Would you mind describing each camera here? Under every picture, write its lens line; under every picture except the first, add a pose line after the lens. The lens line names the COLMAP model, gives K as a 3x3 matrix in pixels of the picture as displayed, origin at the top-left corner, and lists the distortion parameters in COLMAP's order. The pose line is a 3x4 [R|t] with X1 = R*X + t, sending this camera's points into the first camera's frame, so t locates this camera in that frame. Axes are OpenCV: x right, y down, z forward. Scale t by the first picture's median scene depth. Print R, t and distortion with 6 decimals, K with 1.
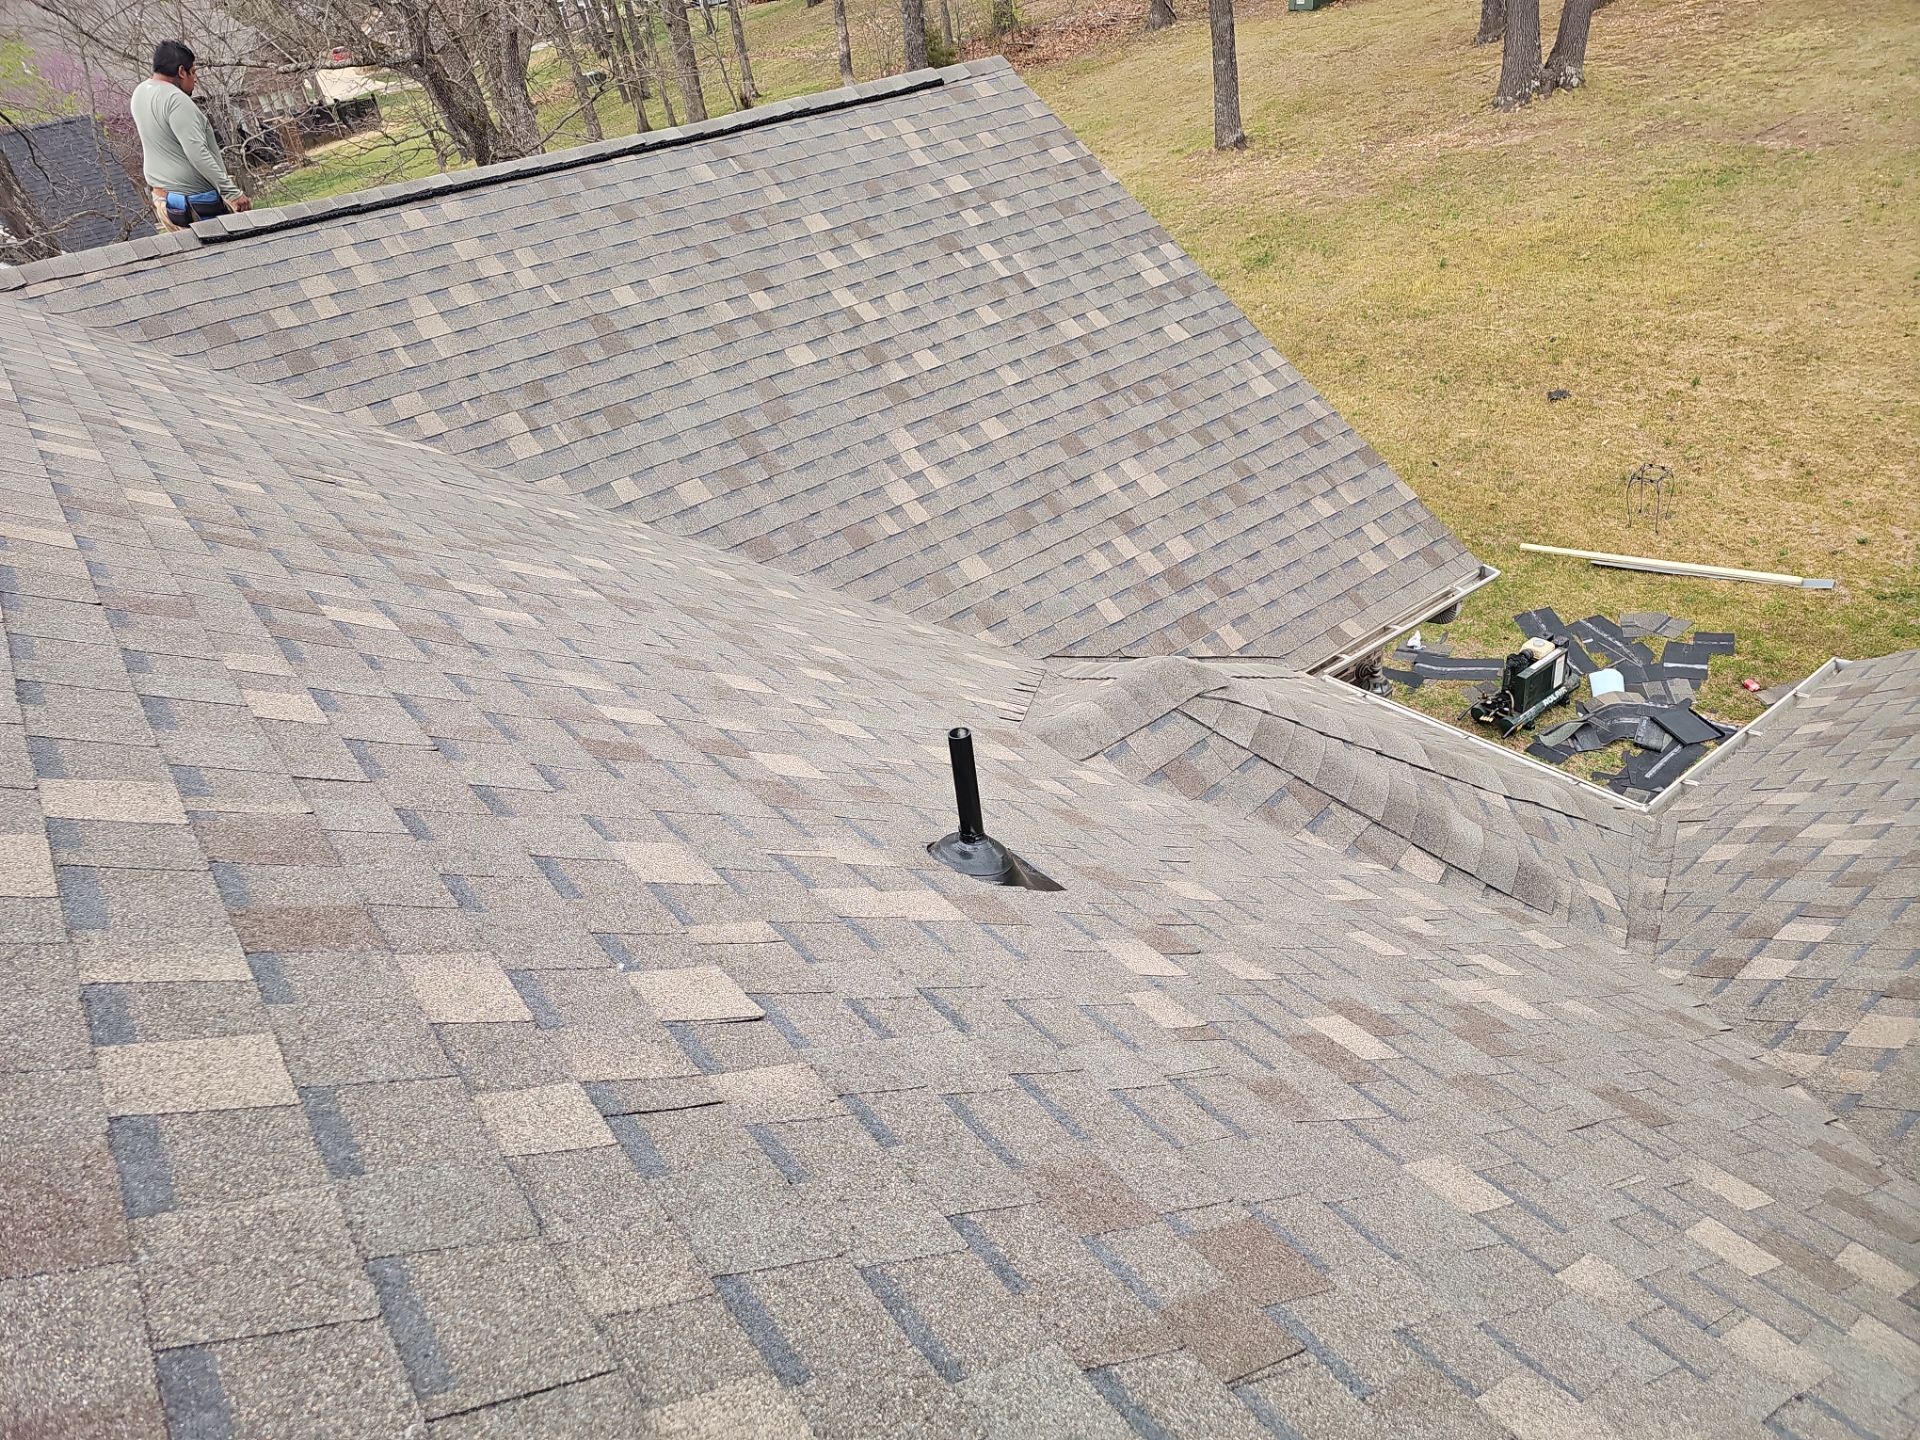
lens RADIAL K [[1271.3, 0, 958.0], [0, 1271.3, 761.0], [0, 0, 1]] dist [0.071637, -0.055622]
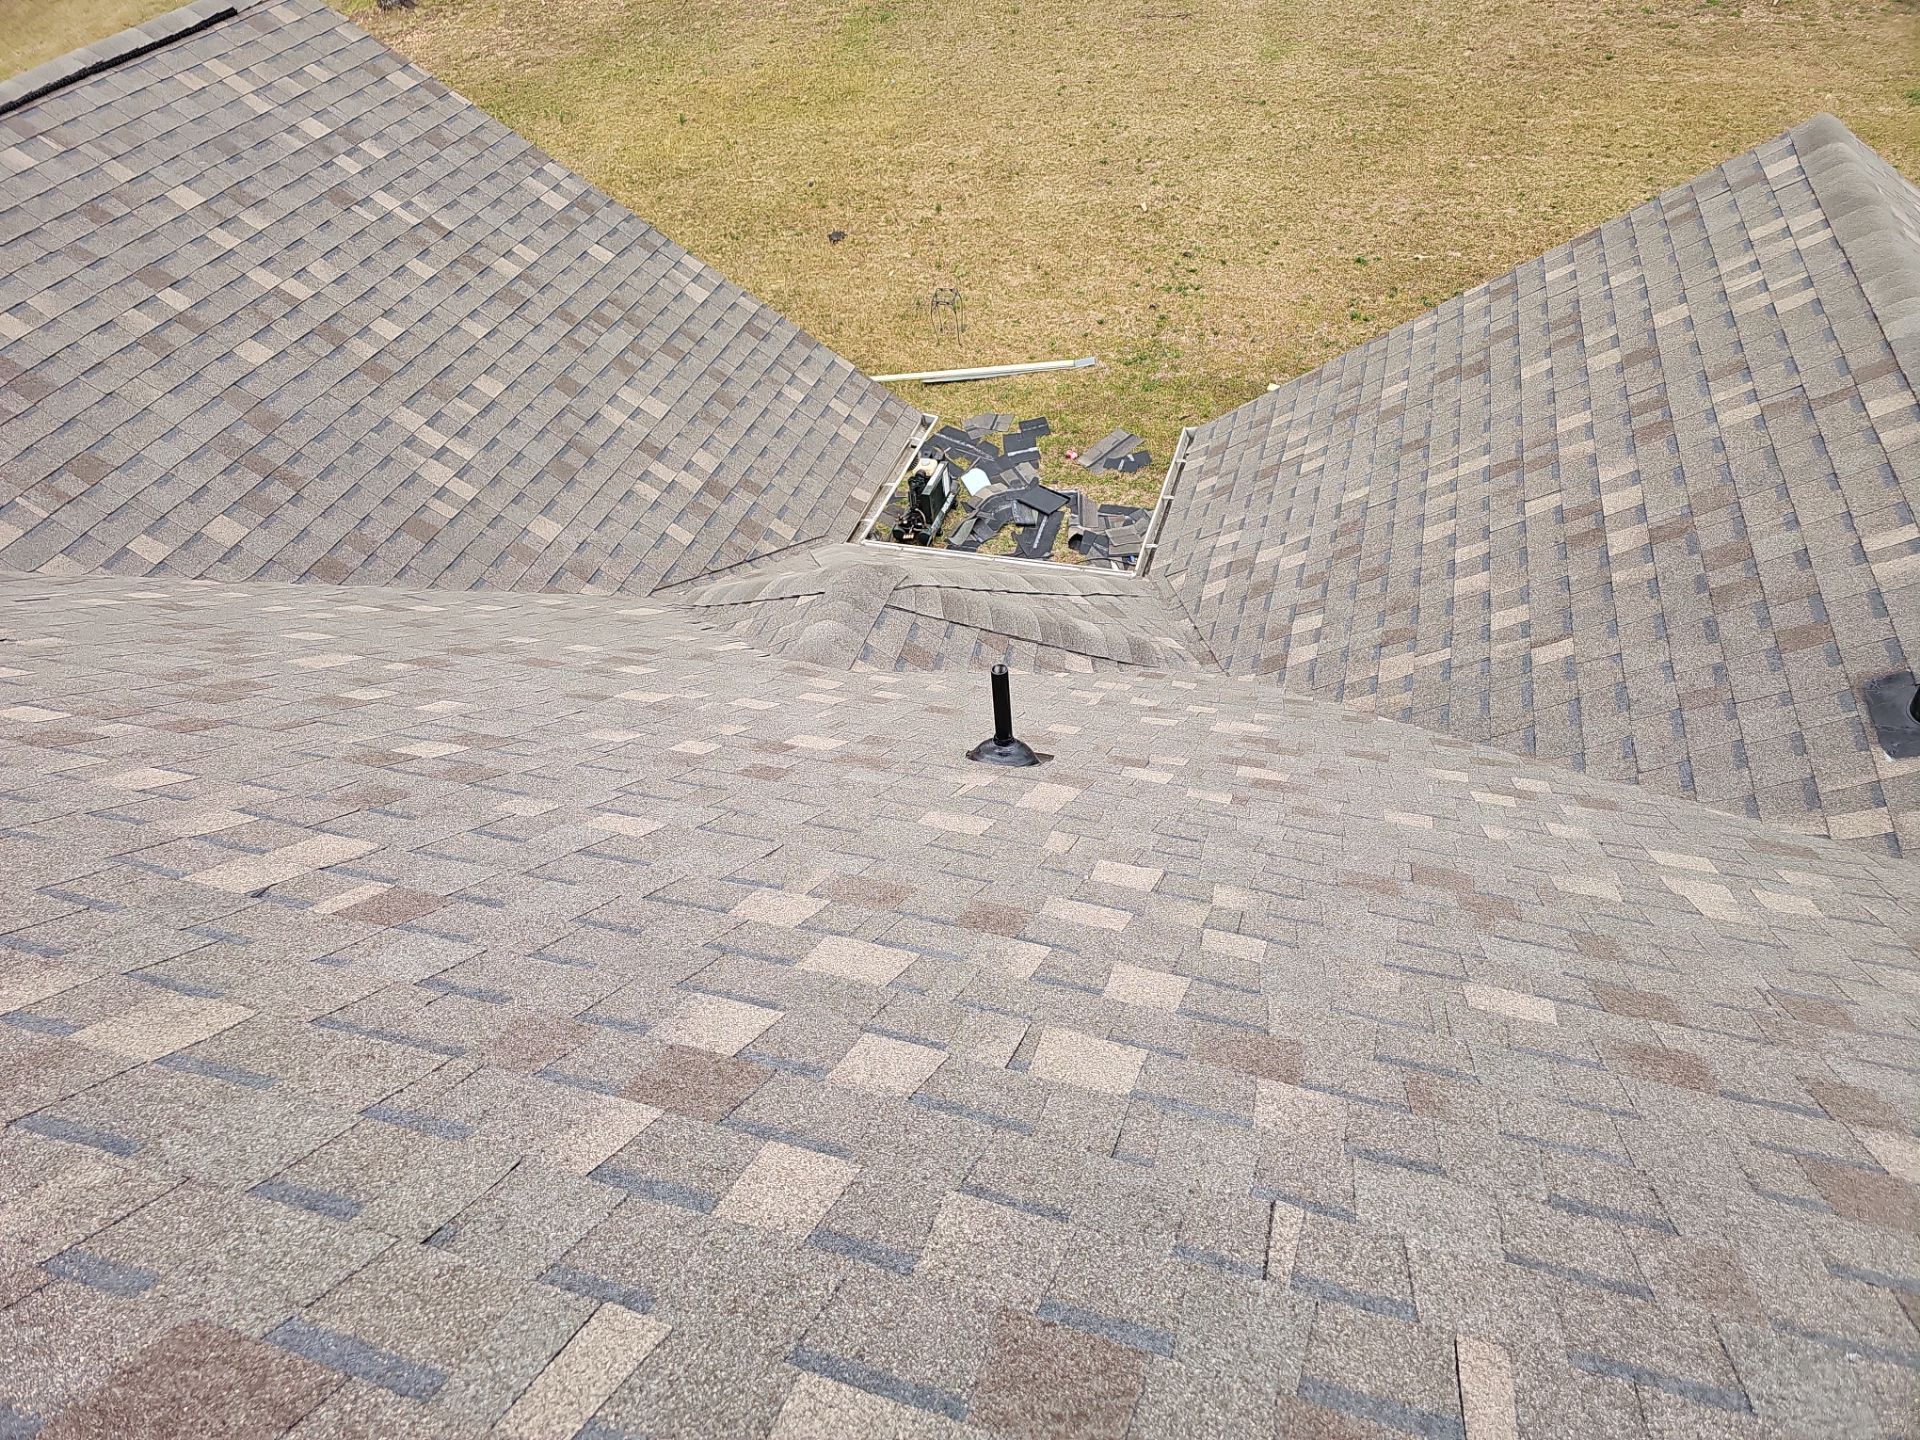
lens RADIAL K [[1271.3, 0, 958.0], [0, 1271.3, 761.0], [0, 0, 1]] dist [0.071637, -0.055622]
pose [[0.817254, -0.350937, 0.457099, -0.216180], [0.298541, 0.936282, 0.185064, -0.060126], [-0.492920, -0.014781, 0.869949, -0.047576]]
